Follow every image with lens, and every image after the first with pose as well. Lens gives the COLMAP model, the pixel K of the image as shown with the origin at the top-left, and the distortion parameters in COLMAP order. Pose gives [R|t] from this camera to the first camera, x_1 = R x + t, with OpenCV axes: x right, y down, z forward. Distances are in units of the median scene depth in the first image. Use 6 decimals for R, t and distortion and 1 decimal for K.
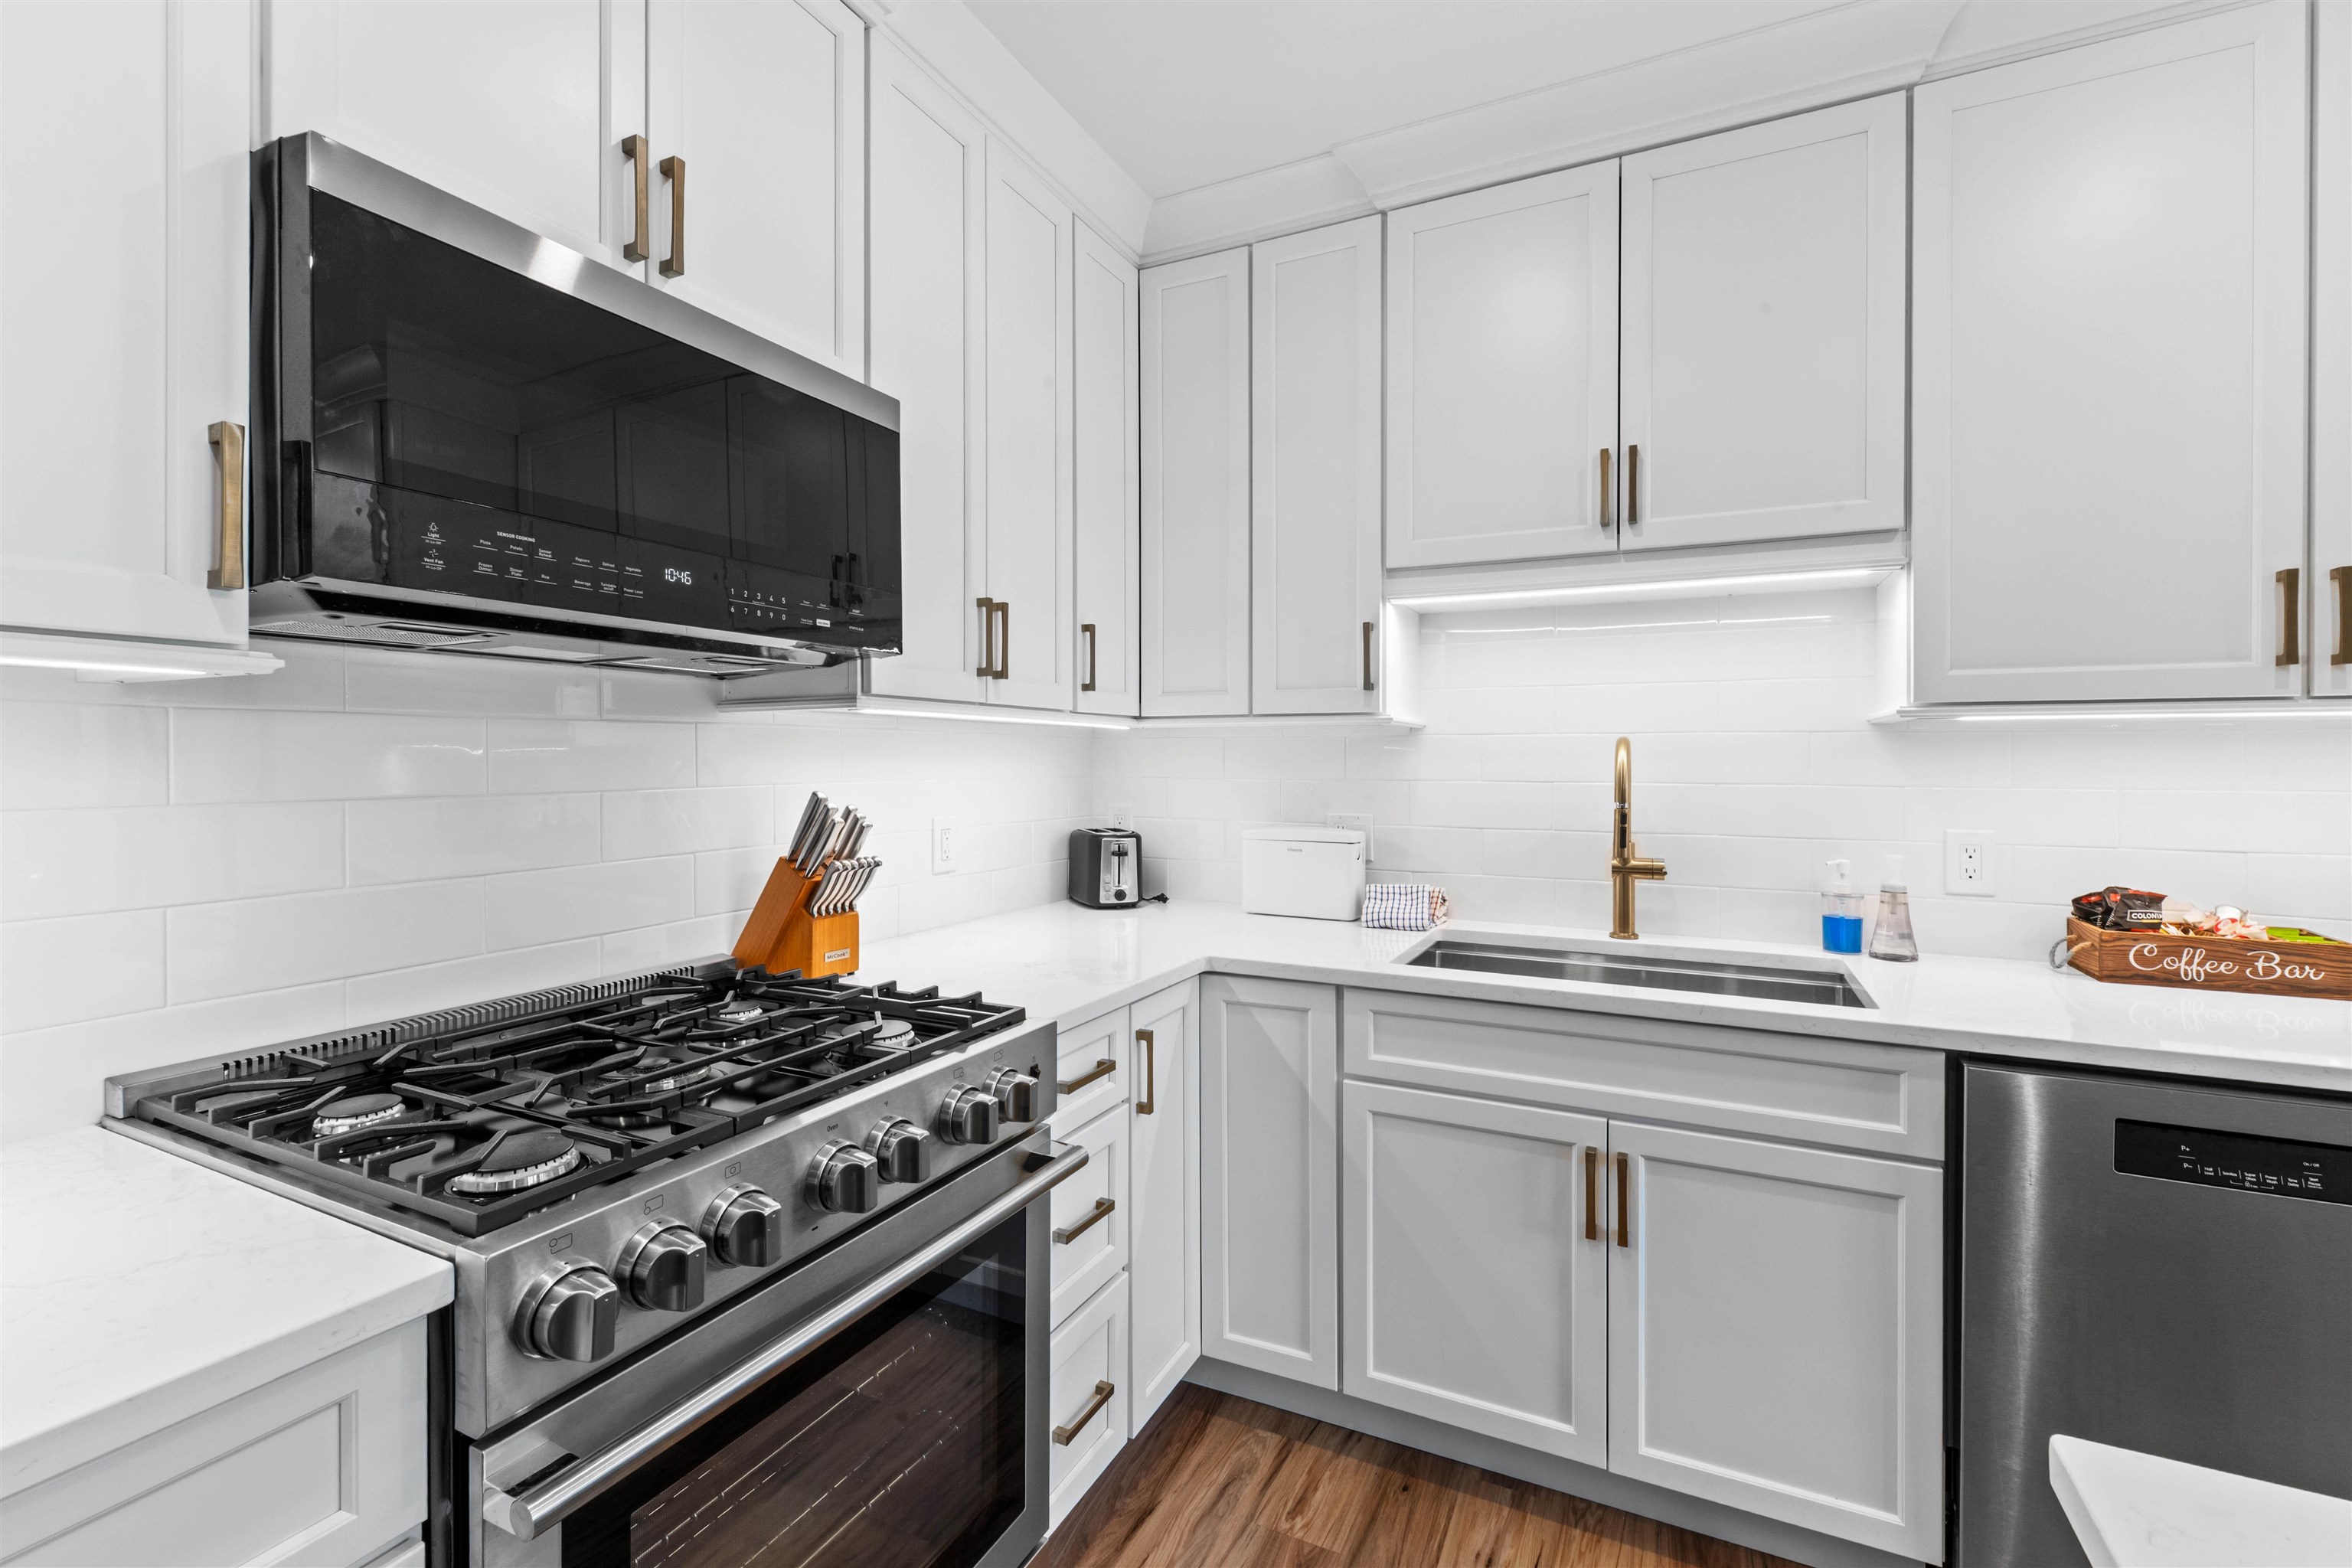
lens RADIAL K [[1018.3, 0, 1174.1], [0, 1018.3, 759.9], [0, 0, 1]] dist [0.004462, -0.001924]
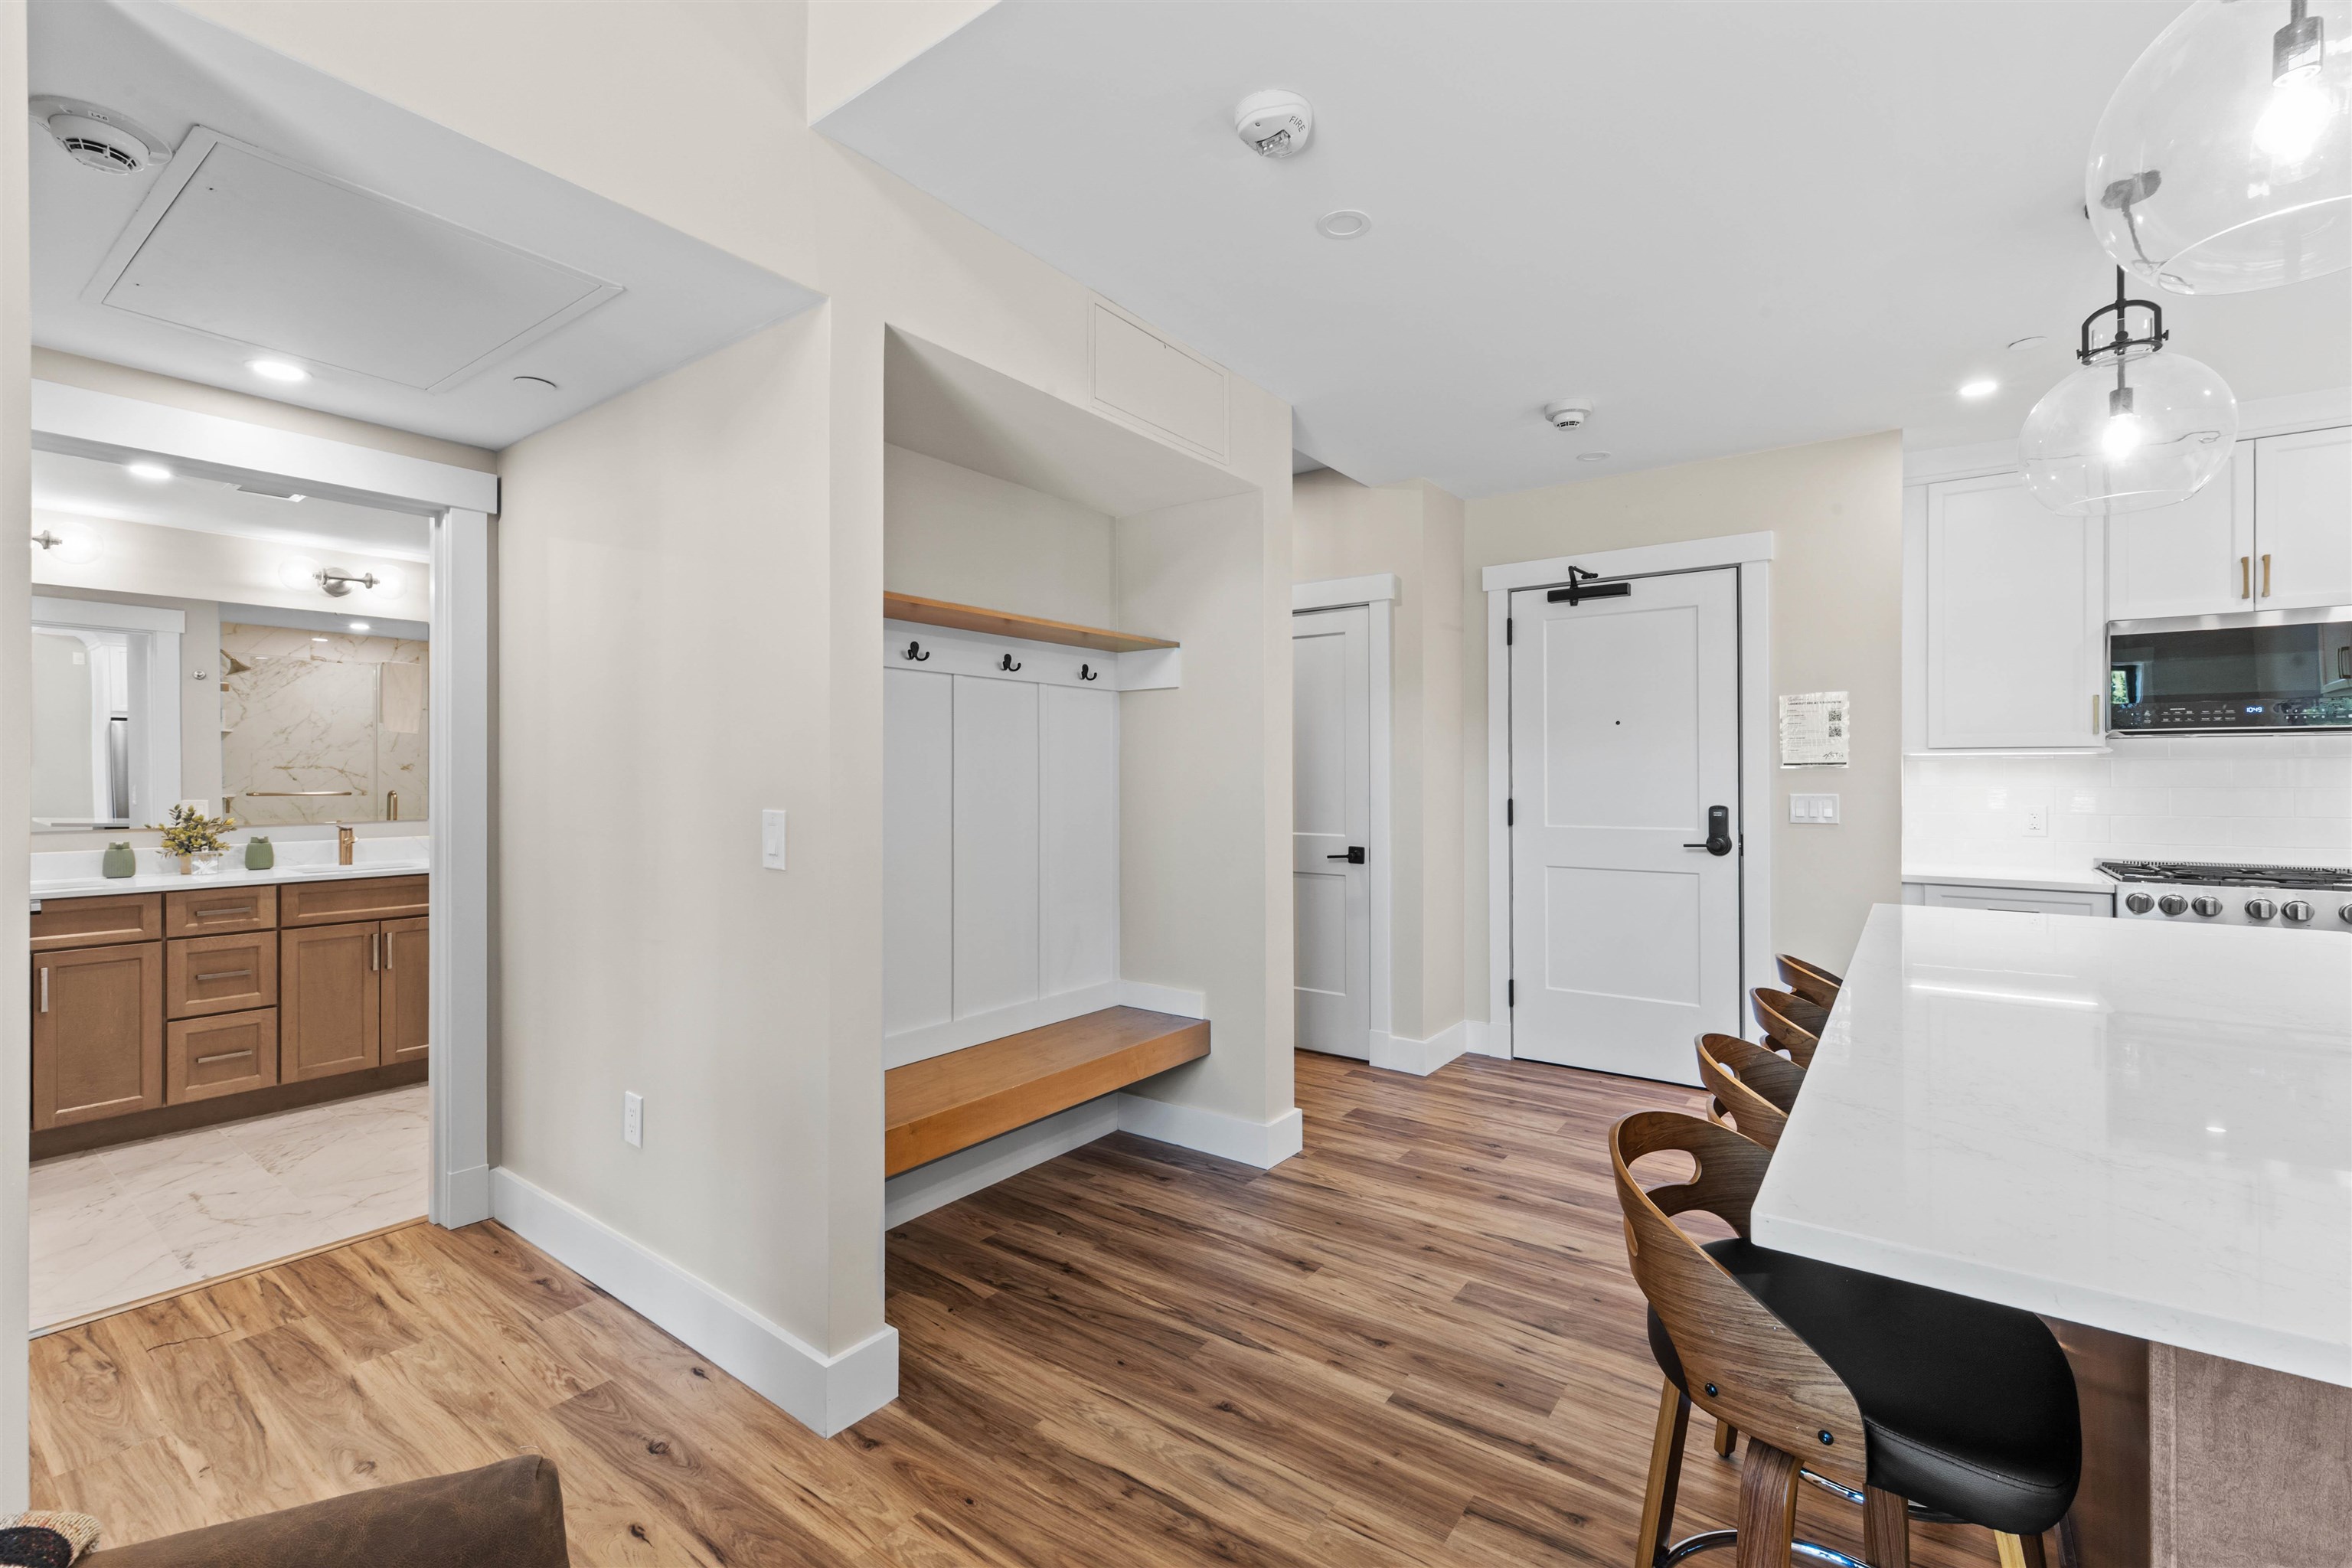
lens RADIAL K [[1018.3, 0, 1184.1], [0, 1018.3, 773.6], [0, 0, 1]] dist [0.004462, -0.001924]
pose [[-0.169506, -0.007633, -0.985500, 3.537510], [-0.001087, 0.999971, -0.007558, 0.029866], [0.985529, -0.000210, -0.169509, -1.831699]]
